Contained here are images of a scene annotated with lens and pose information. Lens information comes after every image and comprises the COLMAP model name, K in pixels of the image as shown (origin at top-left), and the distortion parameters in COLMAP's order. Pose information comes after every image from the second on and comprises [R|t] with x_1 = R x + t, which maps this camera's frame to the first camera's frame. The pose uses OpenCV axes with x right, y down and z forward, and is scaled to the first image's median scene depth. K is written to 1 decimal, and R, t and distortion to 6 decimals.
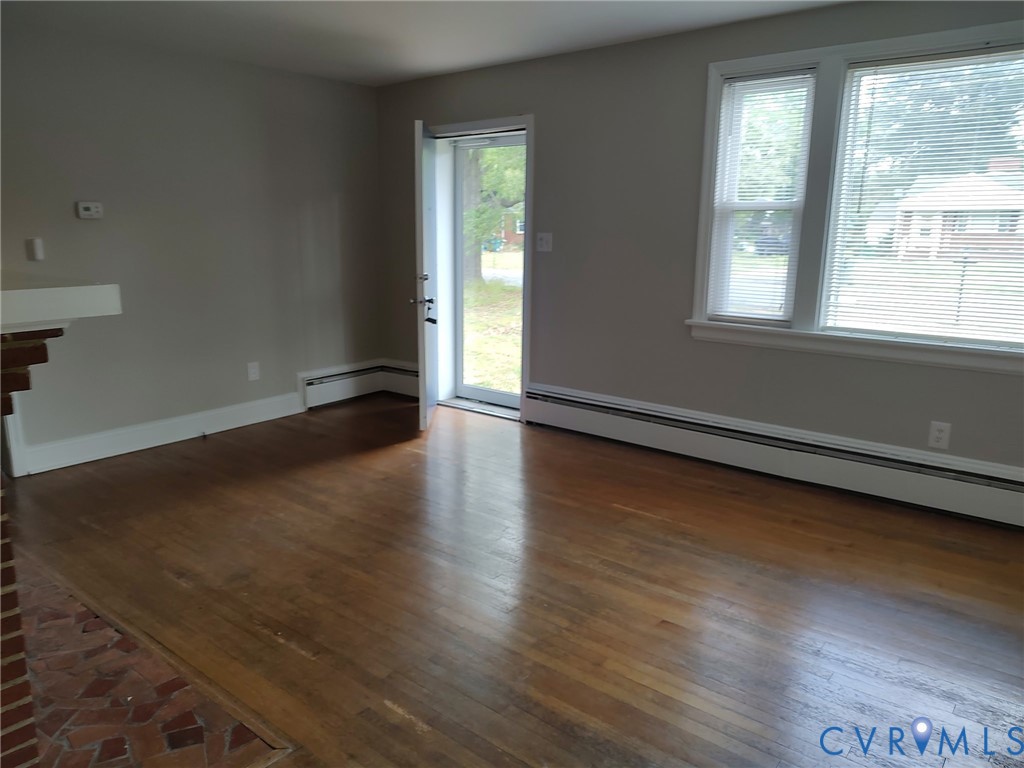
lens RADIAL K [[749.7, 0, 511.1], [0, 749.7, 377.9], [0, 0, 1]] dist [0.034898, -0.032219]
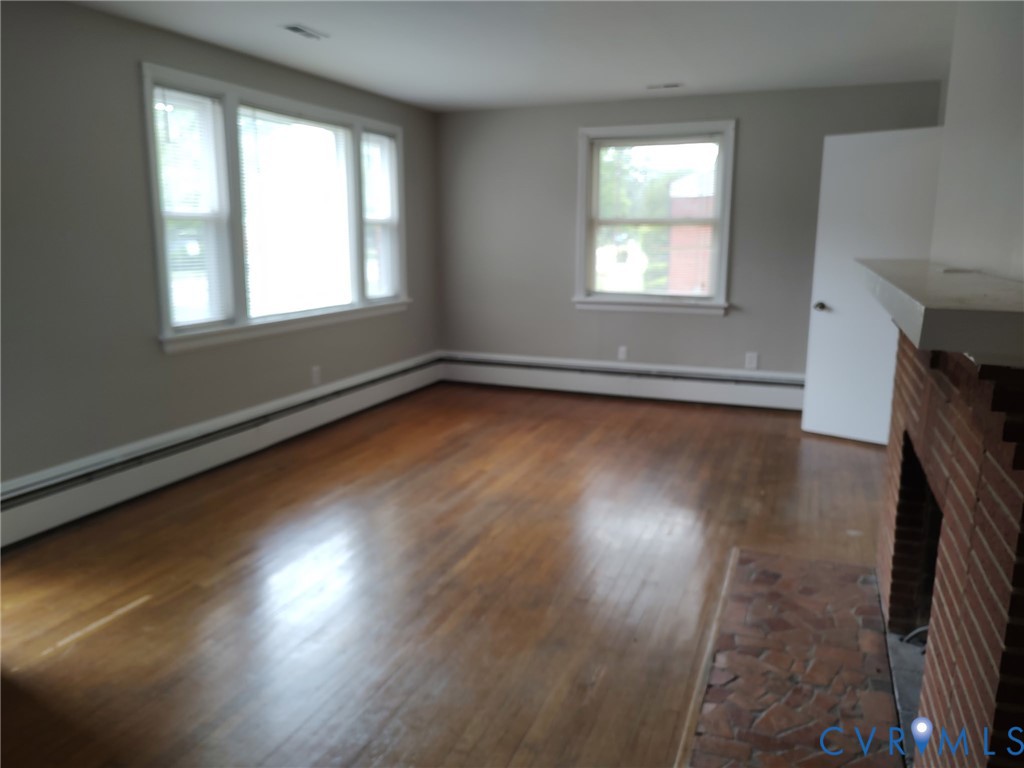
lens RADIAL K [[749.7, 0, 510.3], [0, 749.7, 388.8], [0, 0, 1]] dist [0.034898, -0.032219]
pose [[-0.299583, -0.197944, 0.933310, -0.895056], [0.195453, 0.944760, 0.263111, -0.205584], [-0.933835, 0.261242, -0.244345, 0.980349]]
